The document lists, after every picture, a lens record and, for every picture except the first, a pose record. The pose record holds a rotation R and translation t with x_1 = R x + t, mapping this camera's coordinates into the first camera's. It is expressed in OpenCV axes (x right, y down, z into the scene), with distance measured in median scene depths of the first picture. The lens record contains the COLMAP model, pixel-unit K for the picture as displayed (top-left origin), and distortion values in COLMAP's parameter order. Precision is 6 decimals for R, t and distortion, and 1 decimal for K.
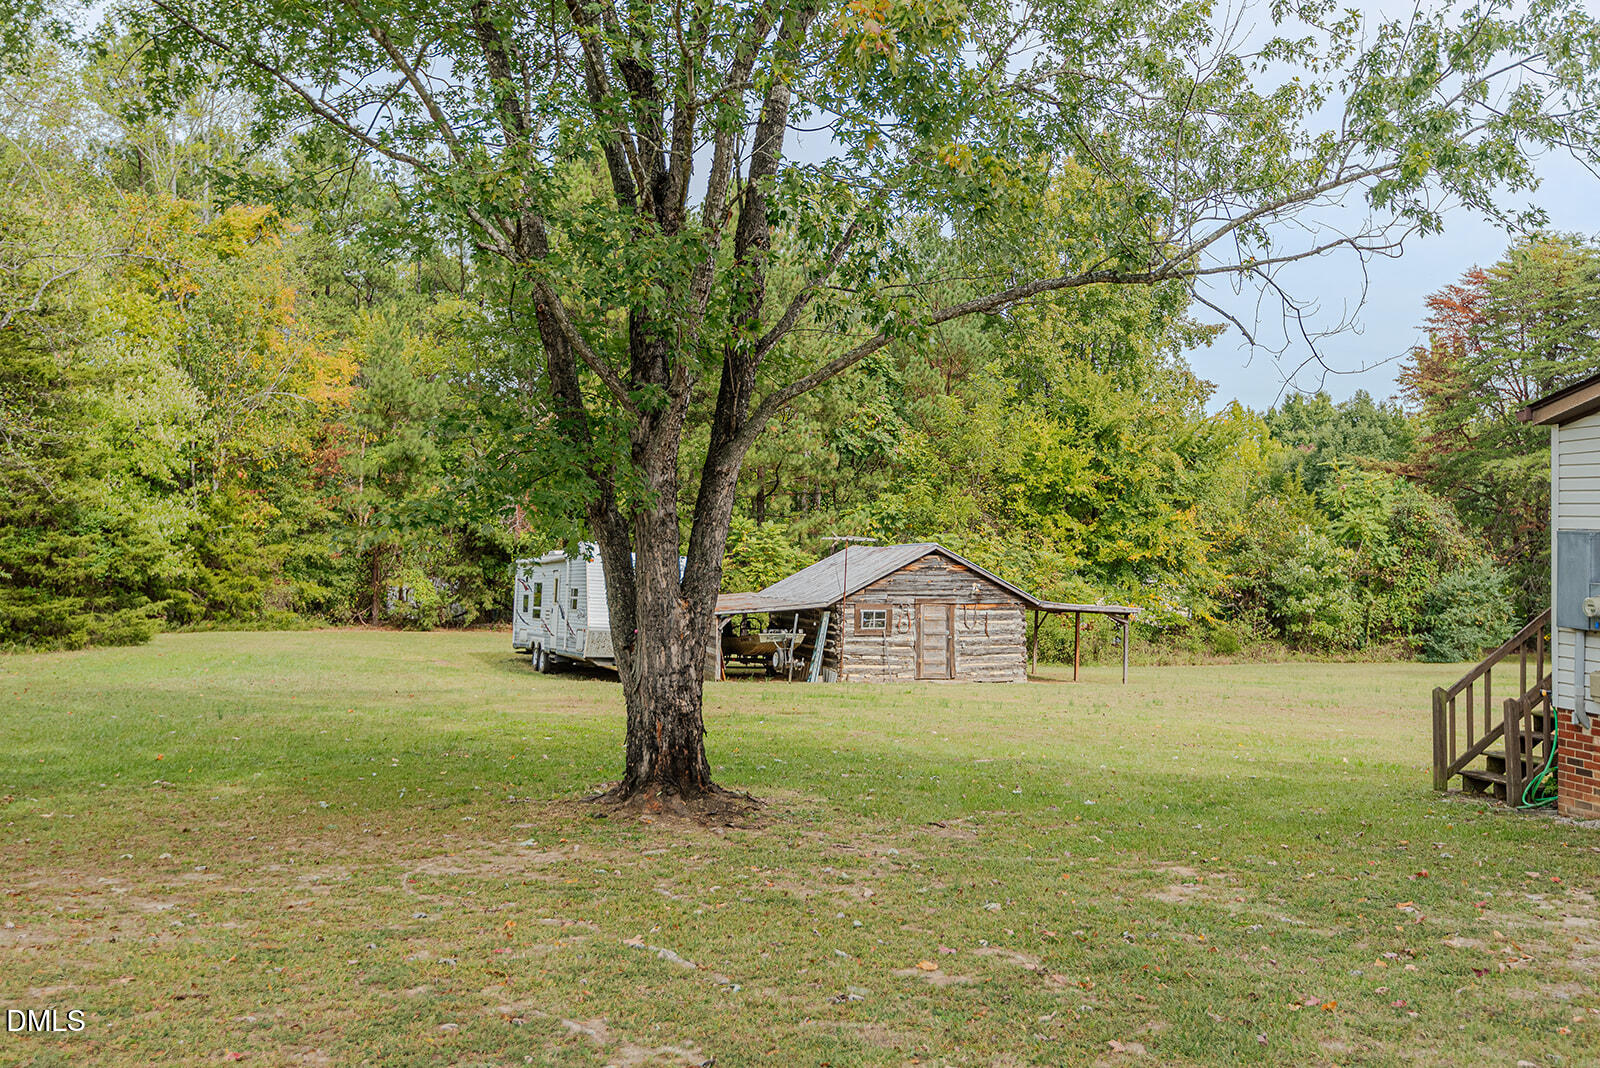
lens RADIAL K [[1462.7, 0, 803.3], [0, 1462.7, 530.0], [0, 0, 1]] dist [0.001544, 0.007293]
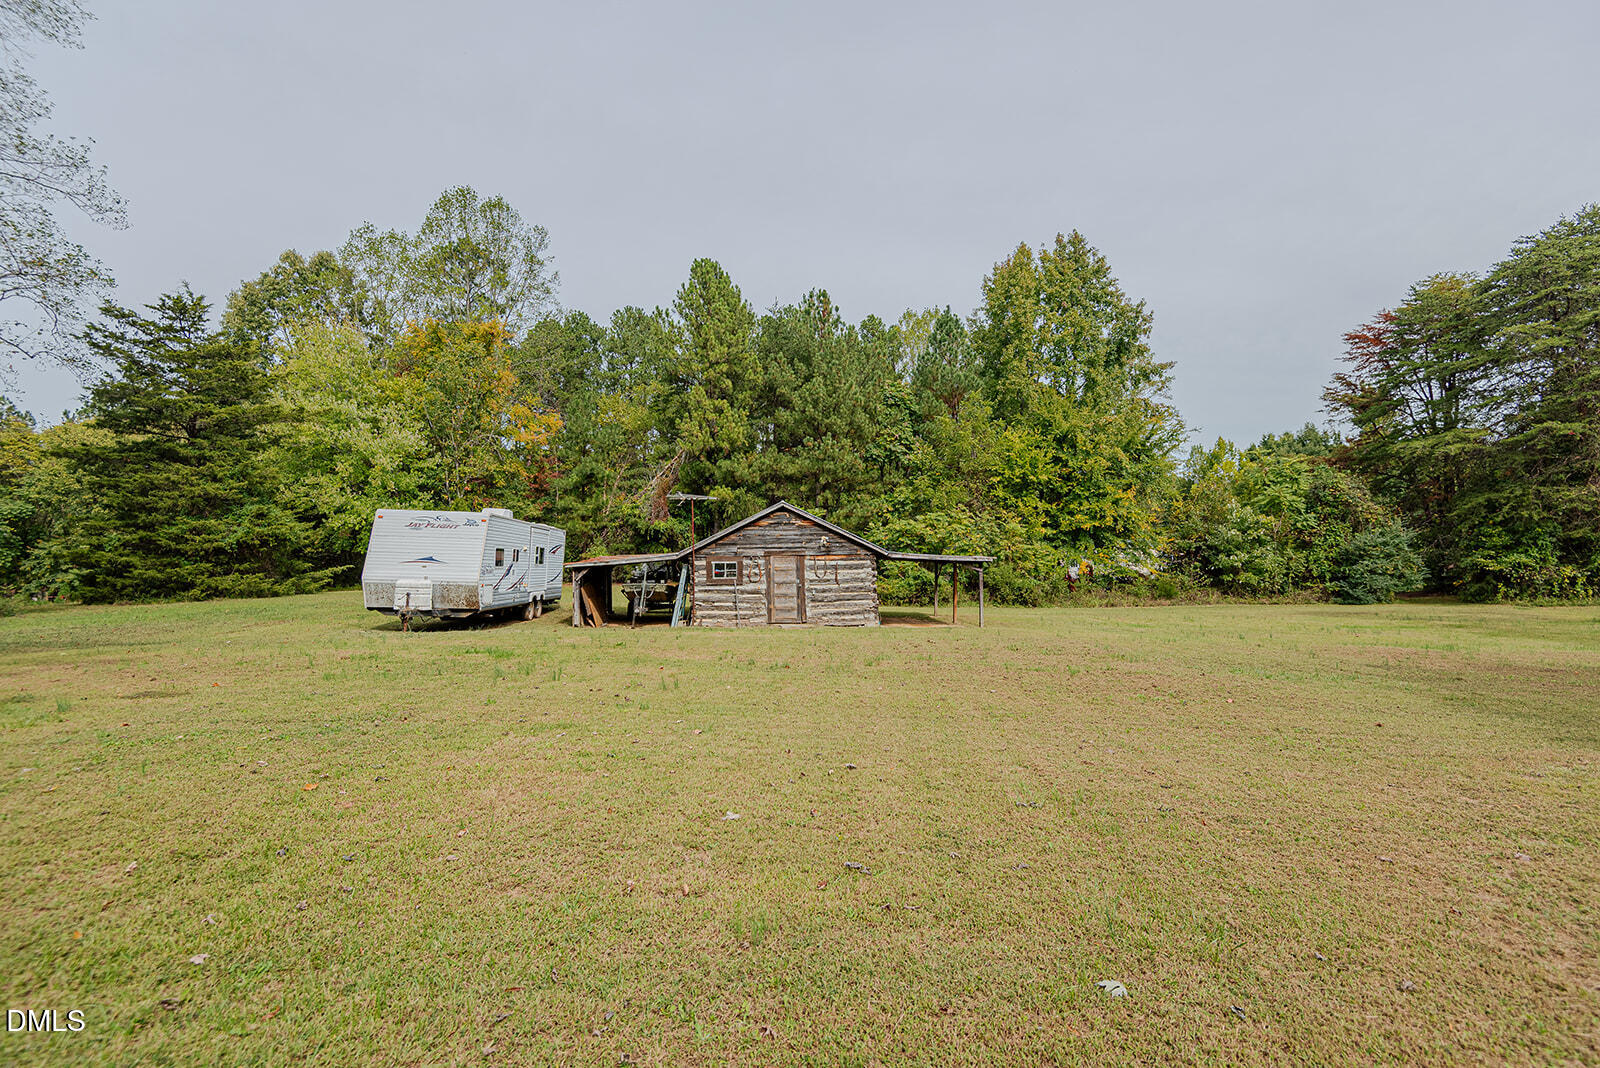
lens RADIAL K [[732.0, 0, 804.9], [0, 732.0, 526.7], [0, 0, 1]] dist [0.004160, -0.000249]
pose [[0.965479, -0.029644, -0.258788, 0.146719], [0.026421, 0.999524, -0.015924, 0.022253], [0.259137, 0.008537, 0.965803, 0.273770]]
